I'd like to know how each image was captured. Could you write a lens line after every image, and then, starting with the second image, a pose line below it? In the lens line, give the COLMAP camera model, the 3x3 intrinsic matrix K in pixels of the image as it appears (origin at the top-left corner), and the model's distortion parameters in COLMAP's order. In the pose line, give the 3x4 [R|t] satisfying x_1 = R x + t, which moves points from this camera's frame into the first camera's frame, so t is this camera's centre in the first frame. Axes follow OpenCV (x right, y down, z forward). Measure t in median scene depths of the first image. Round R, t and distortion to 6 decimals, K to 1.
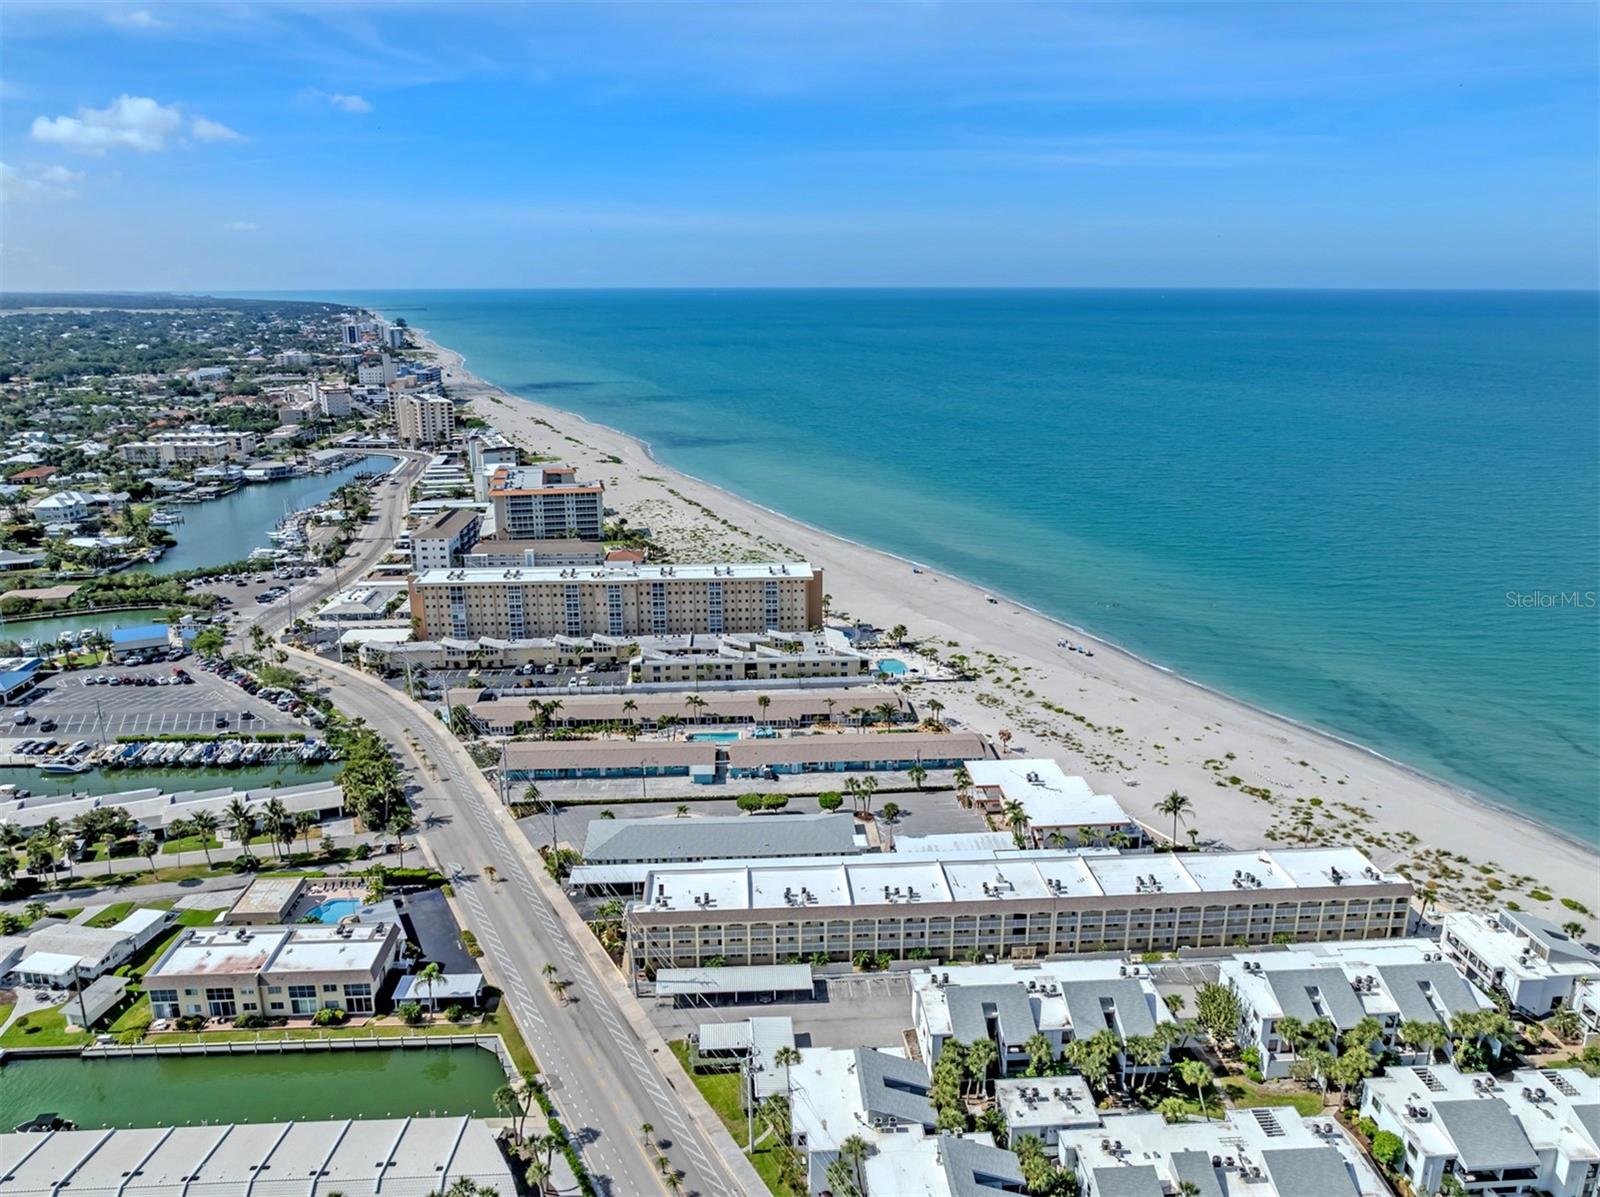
lens RADIAL K [[1148.6, 0, 805.1], [0, 1148.6, 596.8], [0, 0, 1]] dist [-0.009625, -0.012566]
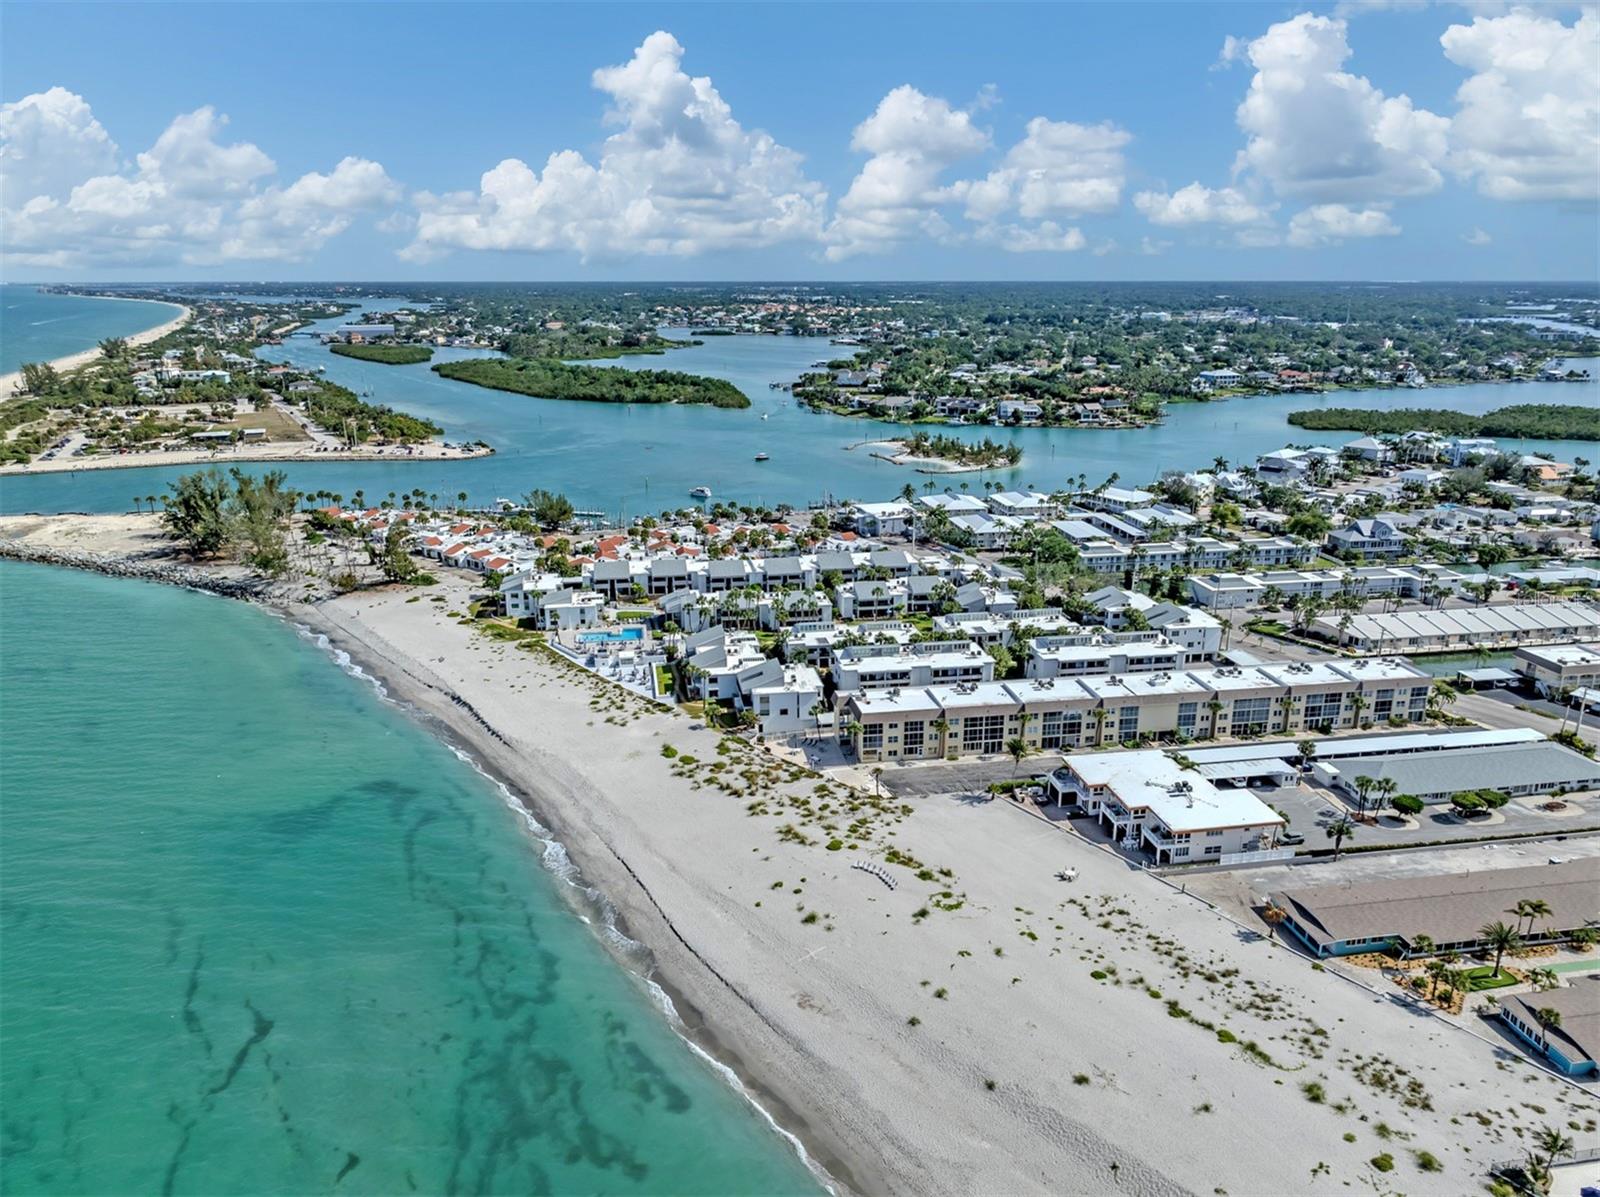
lens RADIAL K [[1148.6, 0, 797.7], [0, 1148.6, 605.6], [0, 0, 1]] dist [-0.009625, -0.012566]
pose [[-0.995640, 0.026585, -0.089406, 0.526775], [-0.023837, 0.854172, 0.519443, -0.365701], [0.090178, 0.519310, -0.849815, 1.551584]]
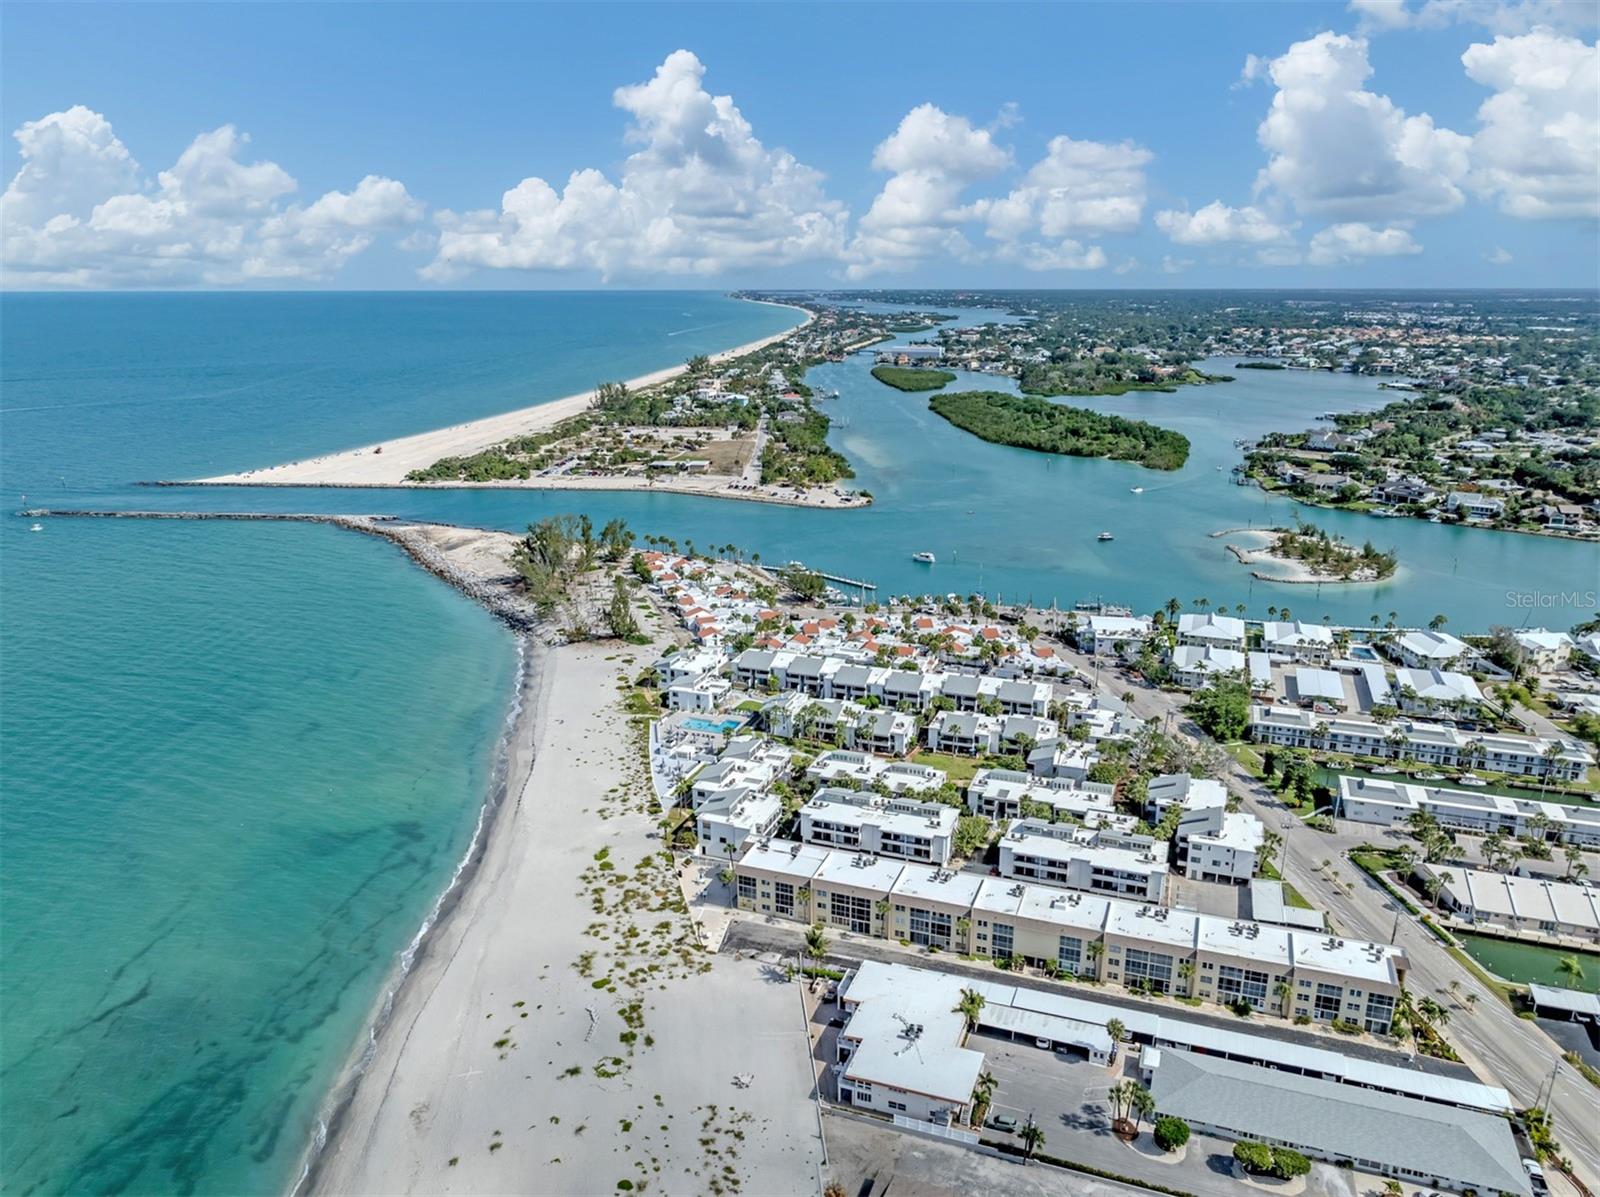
lens RADIAL K [[1148.6, 0, 791.1], [0, 1148.6, 587.6], [0, 0, 1]] dist [-0.009625, -0.012566]
pose [[-0.908592, -0.106739, 0.403816, -0.011326], [0.111577, 0.869636, 0.480919, -0.484054], [-0.402506, 0.482016, -0.778235, 1.449390]]
